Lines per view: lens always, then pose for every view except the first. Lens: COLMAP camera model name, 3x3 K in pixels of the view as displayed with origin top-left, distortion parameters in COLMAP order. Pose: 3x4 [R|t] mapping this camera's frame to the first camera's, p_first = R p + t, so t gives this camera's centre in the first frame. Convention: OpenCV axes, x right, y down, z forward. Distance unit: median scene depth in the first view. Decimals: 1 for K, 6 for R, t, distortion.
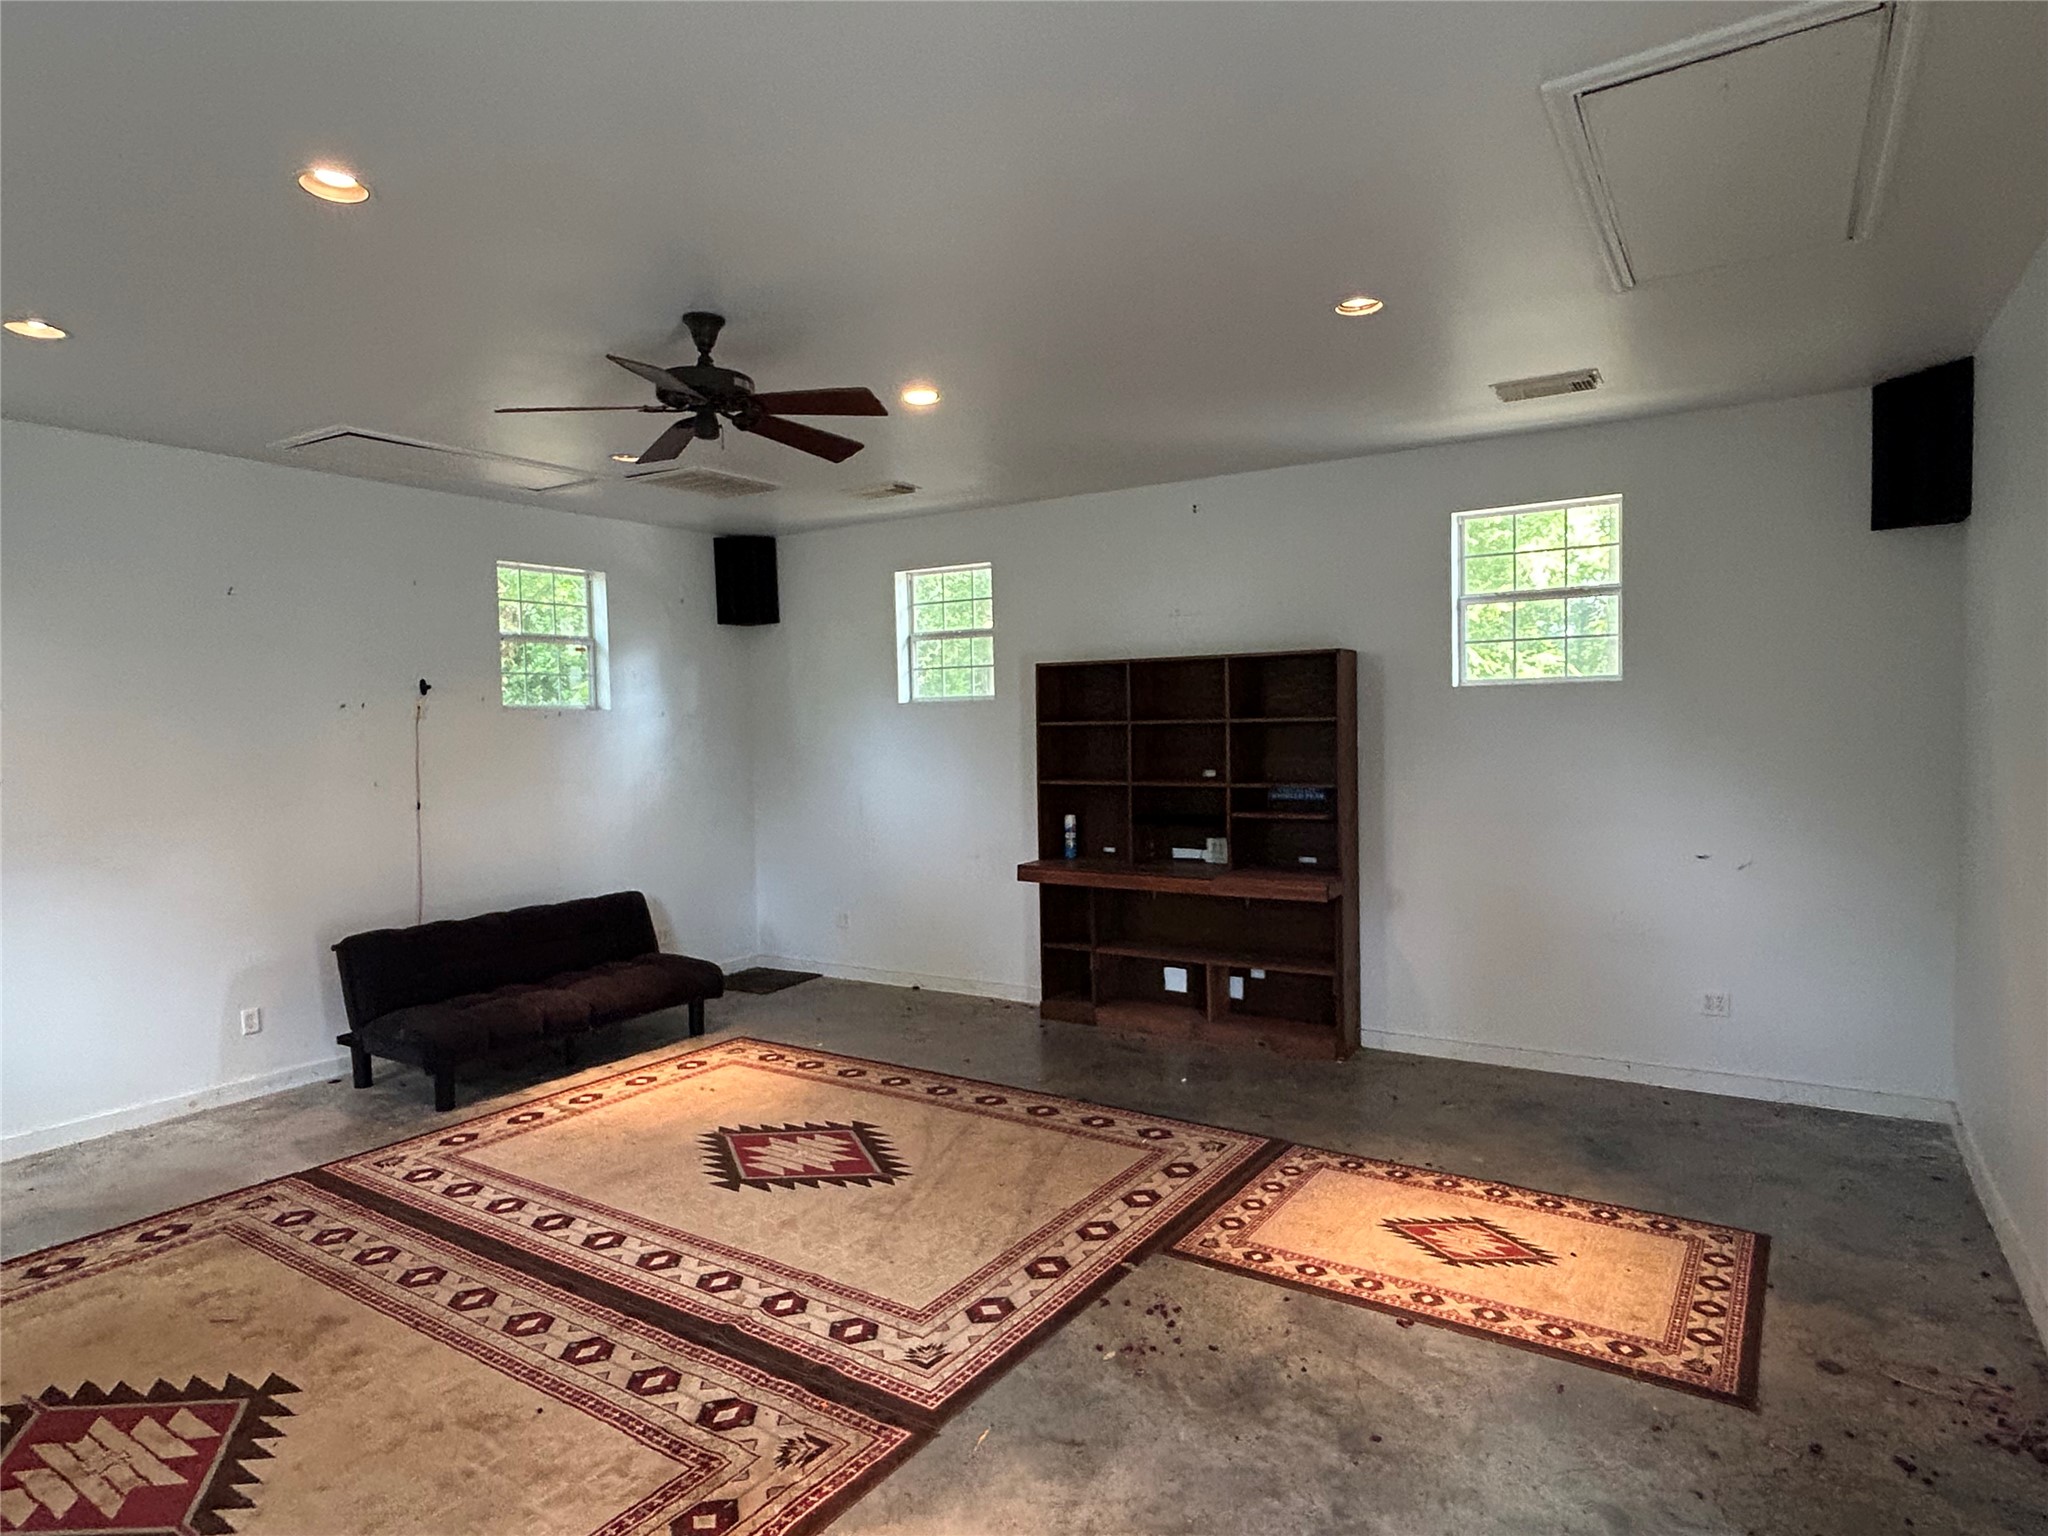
lens RADIAL K [[1159.8, 0, 1026.6], [0, 1159.8, 767.0], [0, 0, 1]] dist [-0.002908, -0.000755]
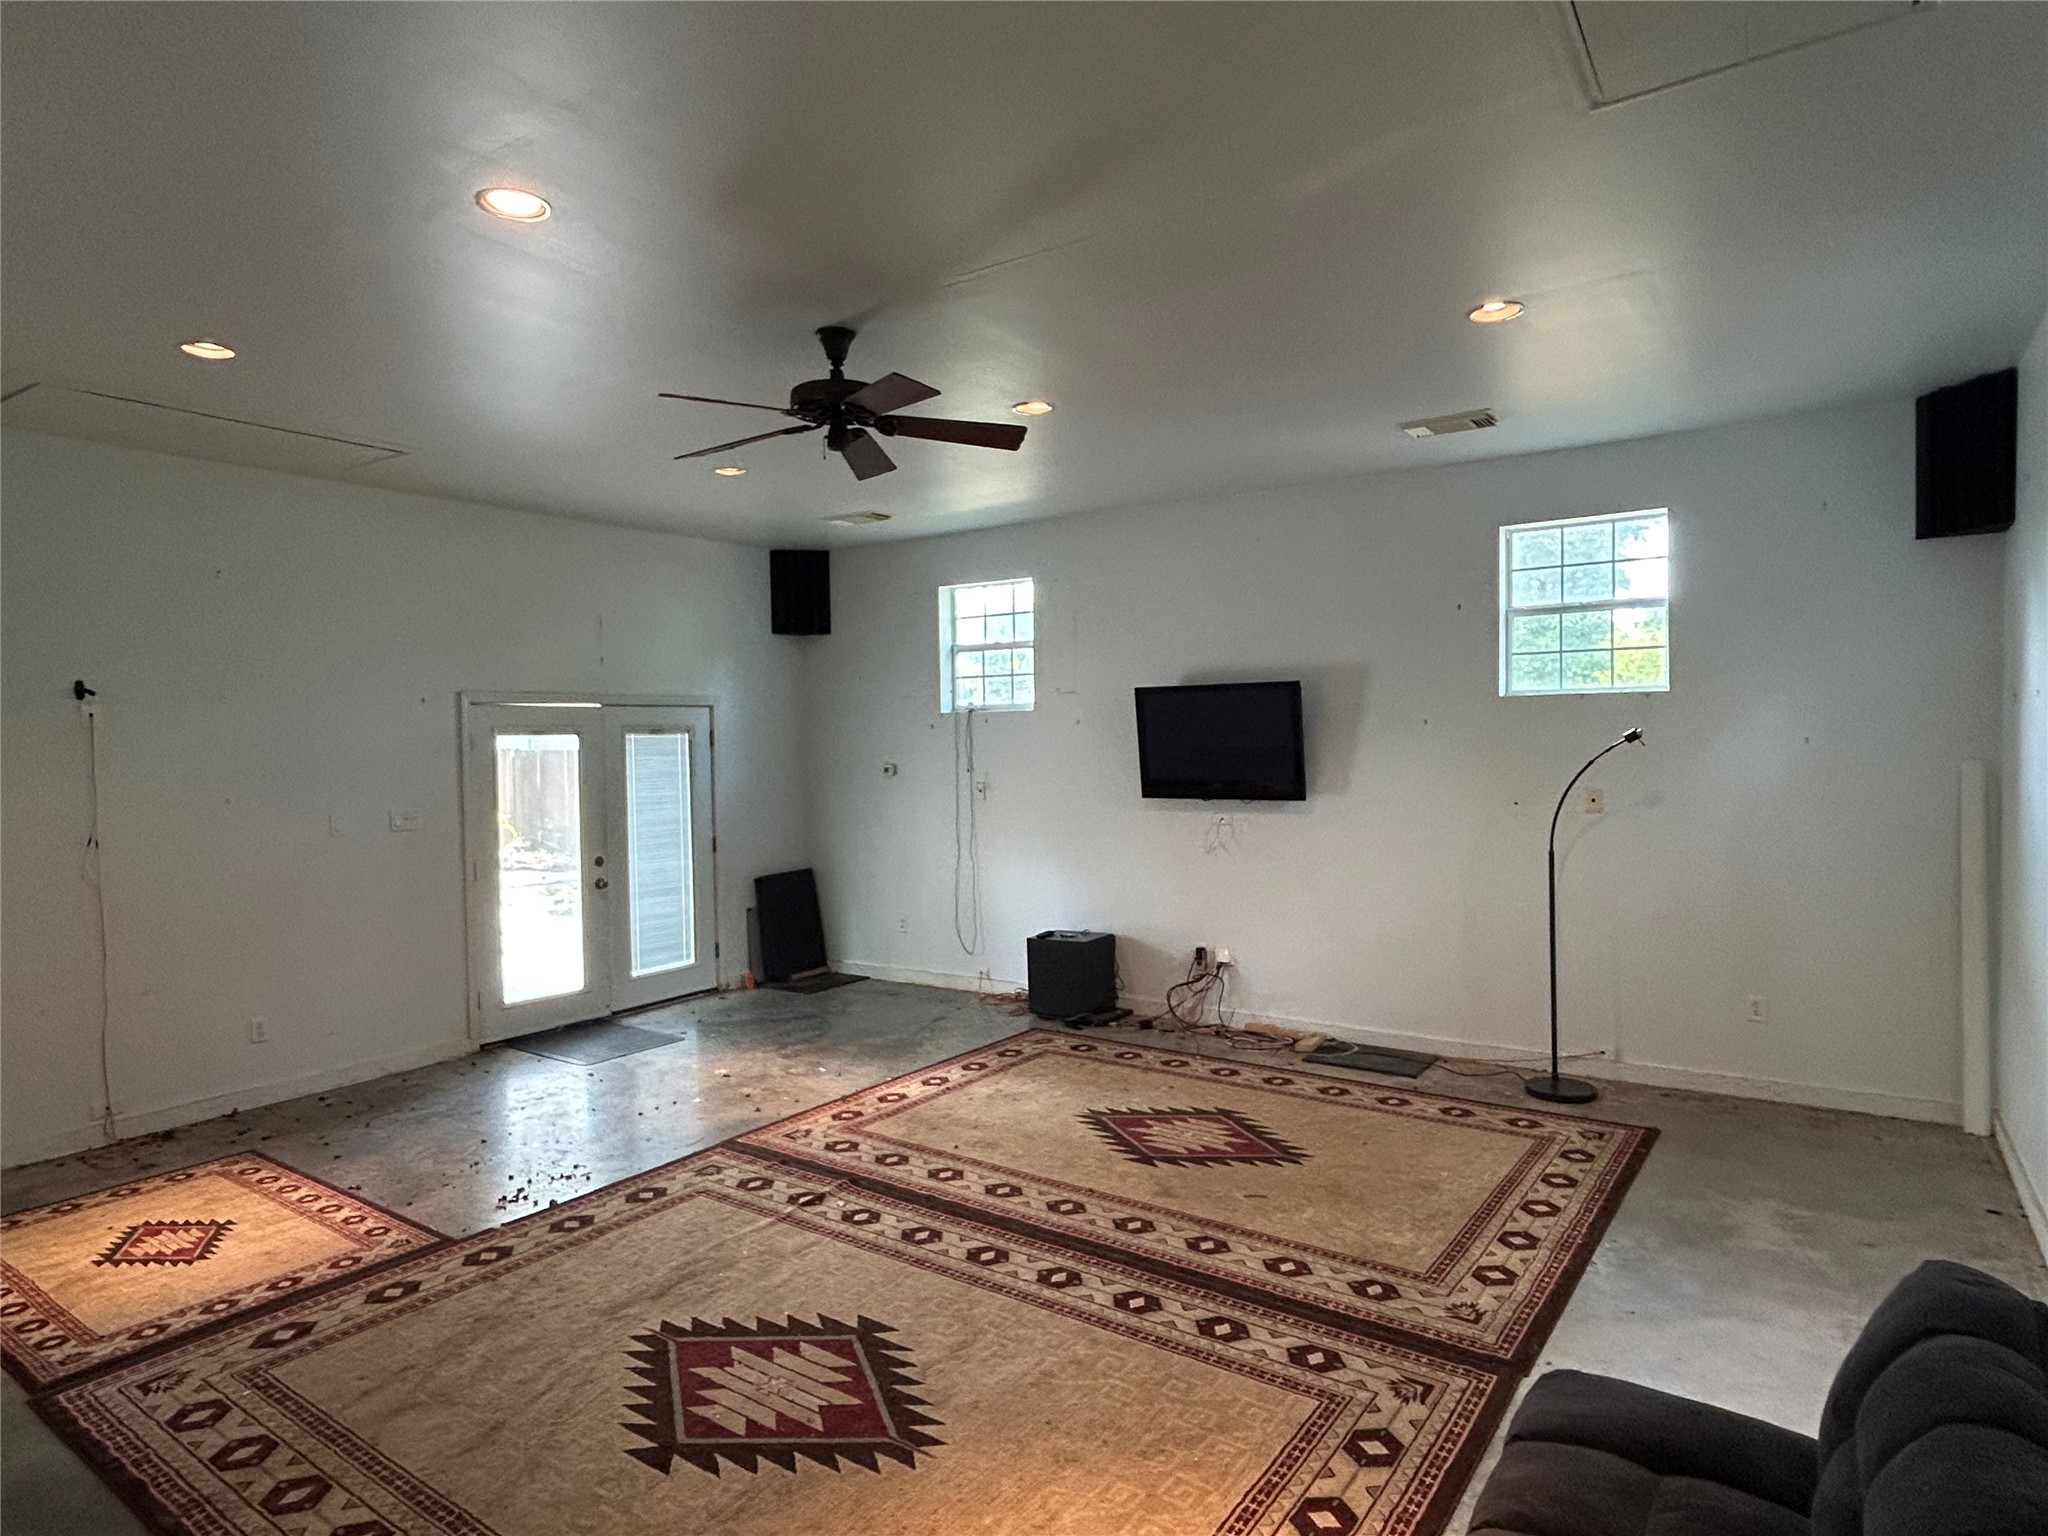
lens RADIAL K [[1159.8, 0, 1022.3], [0, 1159.8, 767.5], [0, 0, 1]] dist [-0.002908, -0.000755]
pose [[-0.998643, 0.036555, 0.037080, -0.446706], [0.038991, 0.996974, 0.067249, -0.063768], [-0.034510, 0.068604, -0.997047, 1.949106]]
